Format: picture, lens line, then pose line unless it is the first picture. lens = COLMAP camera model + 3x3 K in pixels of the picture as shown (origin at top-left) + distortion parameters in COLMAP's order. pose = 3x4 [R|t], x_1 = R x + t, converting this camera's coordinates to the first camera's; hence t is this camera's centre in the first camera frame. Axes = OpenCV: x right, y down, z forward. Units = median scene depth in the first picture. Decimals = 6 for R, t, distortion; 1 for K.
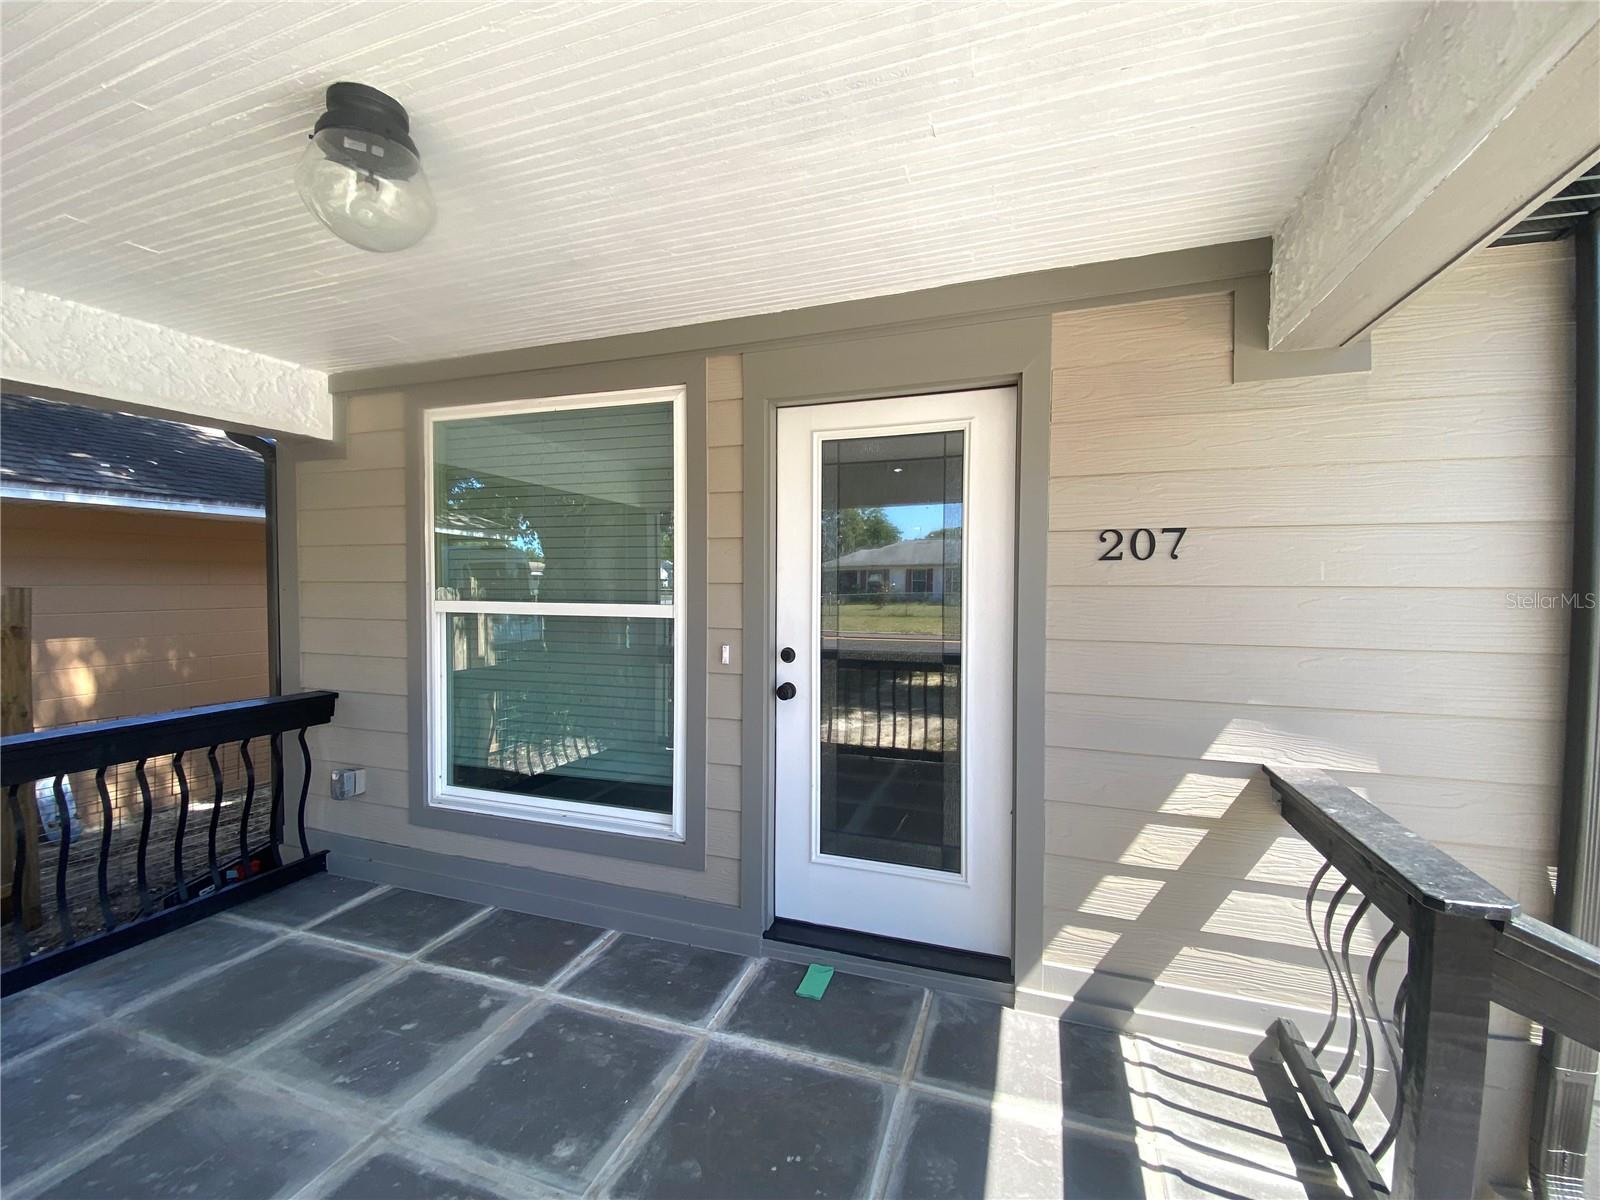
lens RADIAL K [[667.5, 0, 801.5], [0, 667.5, 596.5], [0, 0, 1]] dist [0.018195, -0.021330]
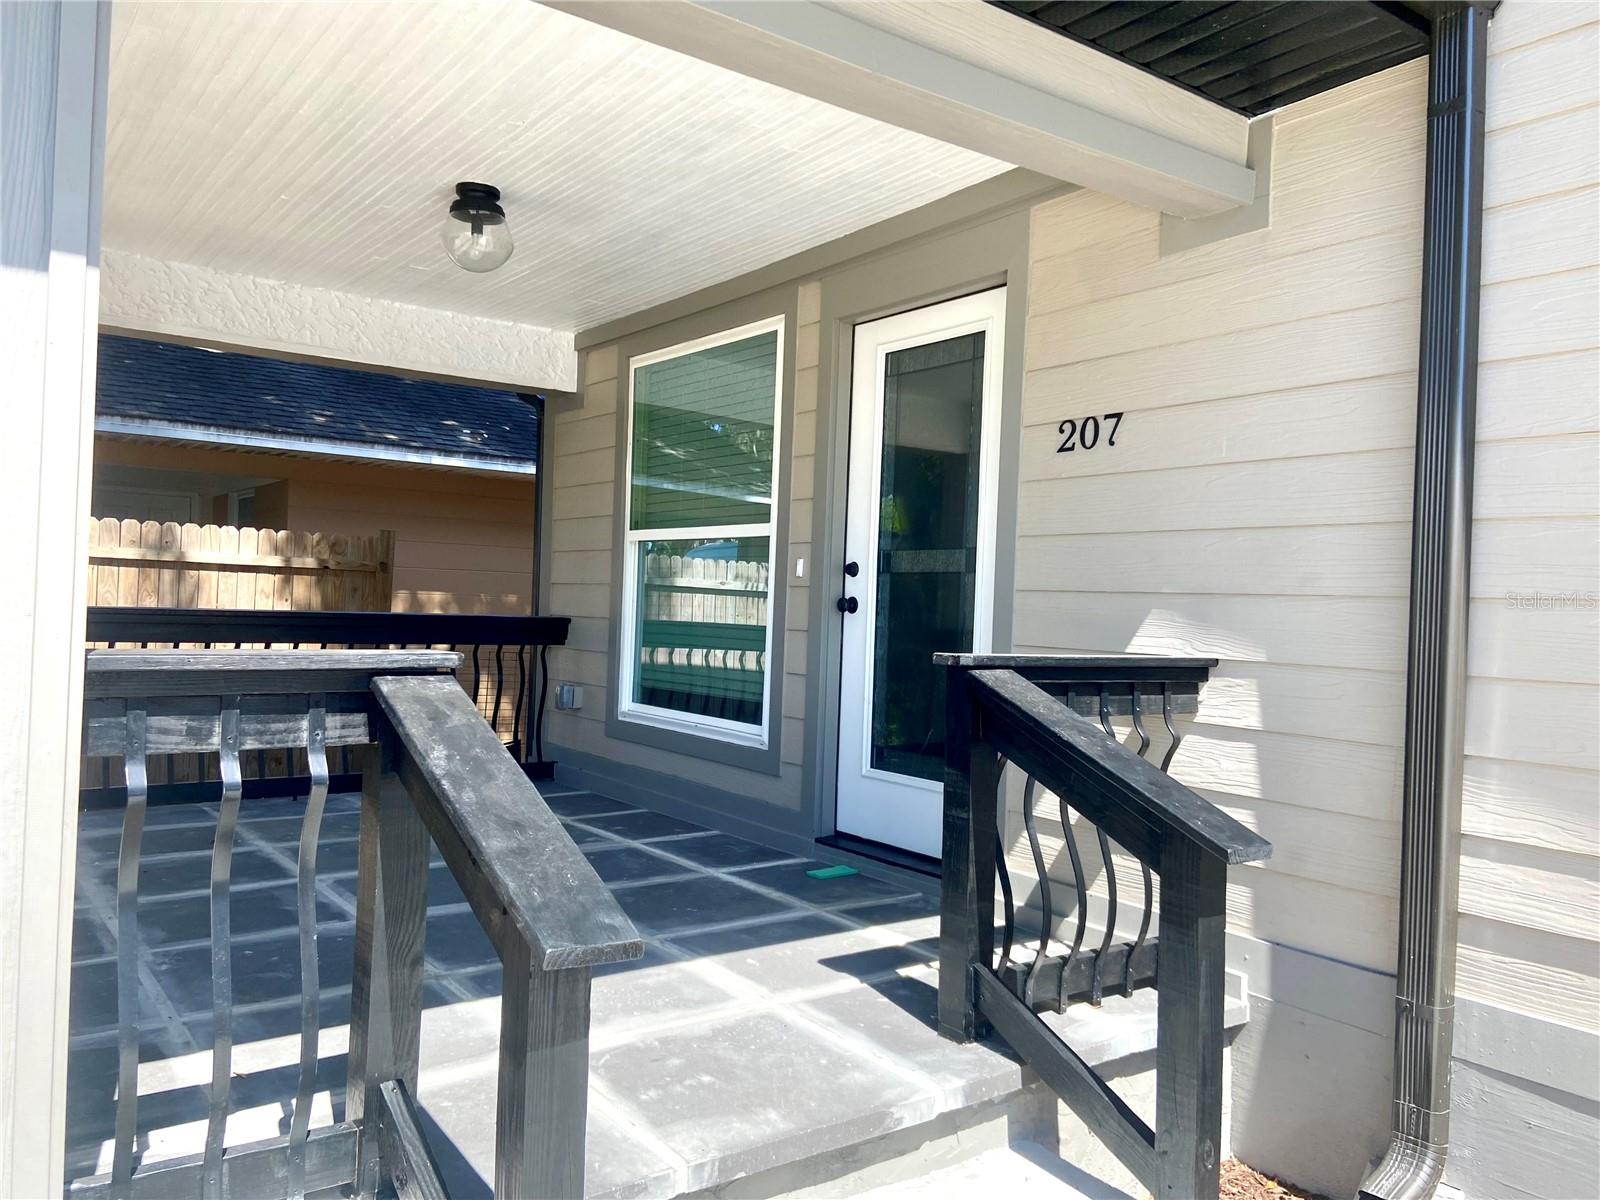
lens RADIAL K [[1194.3, 0, 800.0], [0, 1194.3, 600.0], [0, 0, 1]] dist [0.031703, -0.001526]
pose [[0.824371, 0.022001, -0.565622, 0.934635], [-0.041729, 0.998887, -0.021965, 0.177781], [0.564510, 0.041710, 0.824372, -0.527735]]
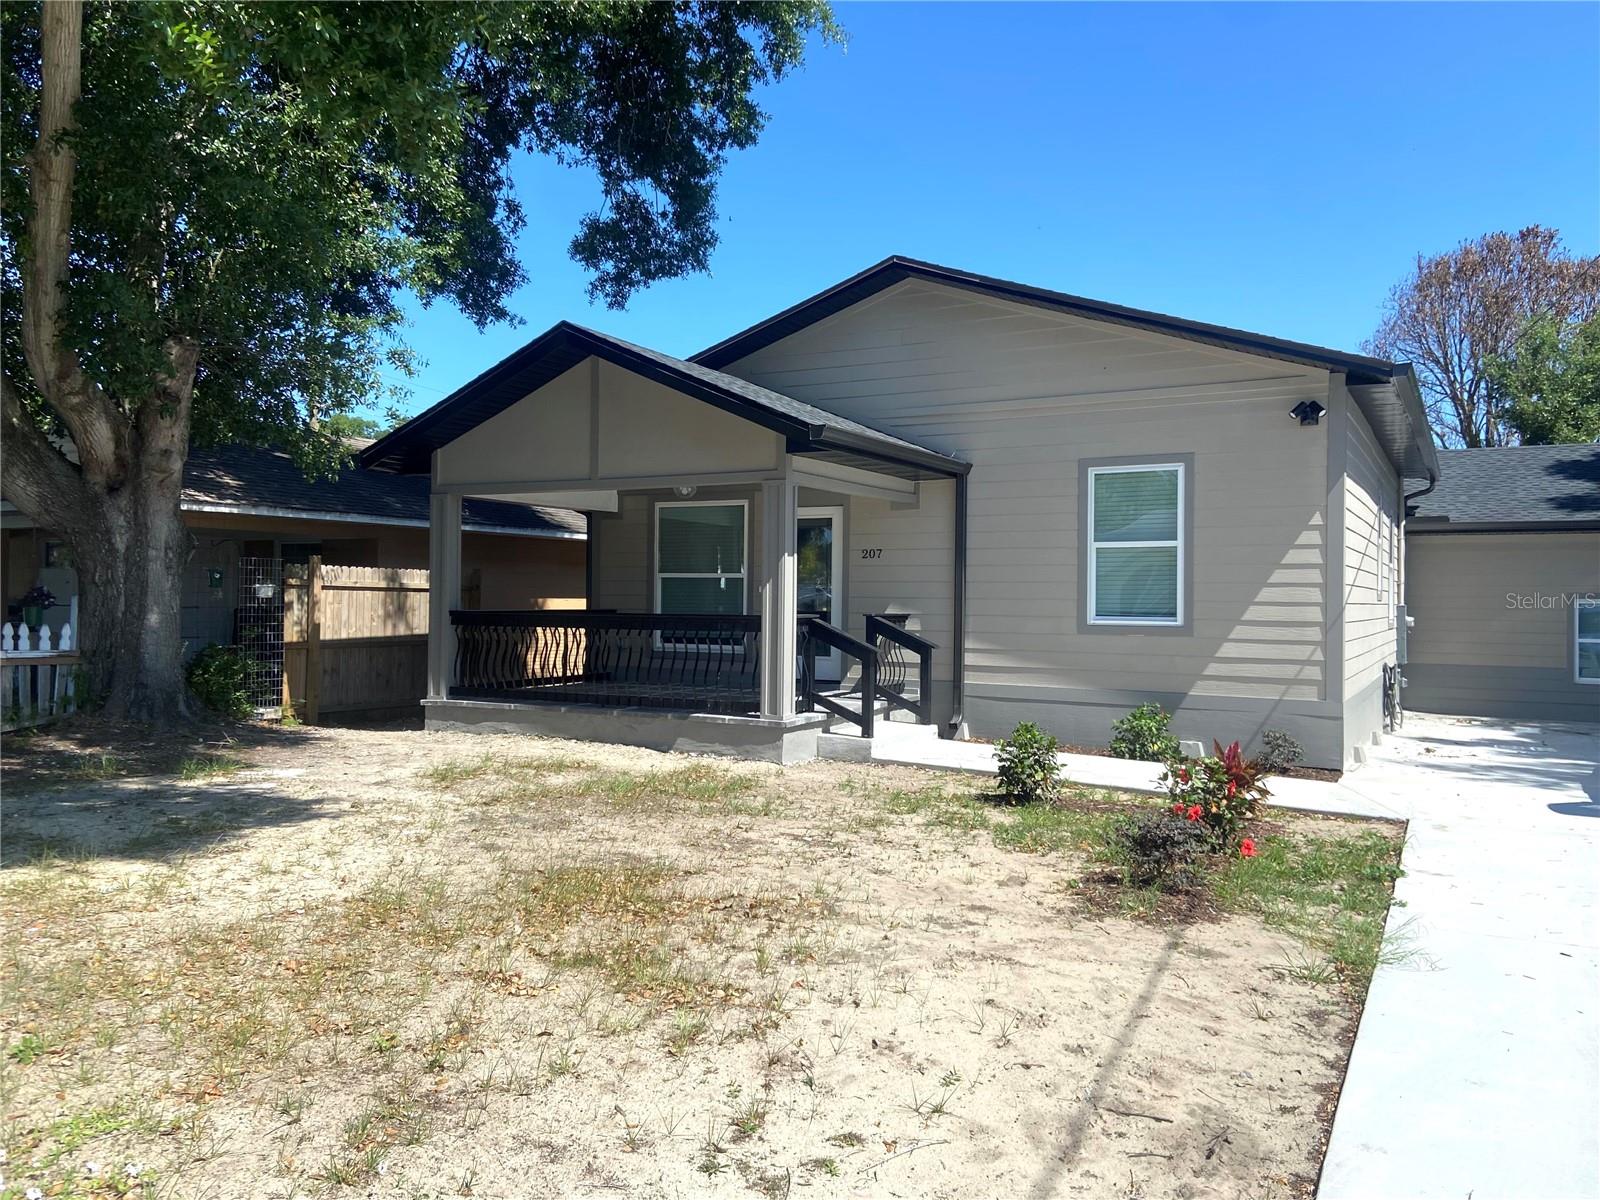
lens RADIAL K [[1194.3, 0, 800.0], [0, 1194.3, 600.0], [0, 0, 1]] dist [0.031703, -0.001526]
pose [[0.982340, 0.006268, -0.187001, 1.068490], [-0.010708, 0.999684, -0.022742, 0.253992], [0.186799, 0.024343, 0.982096, -4.247763]]
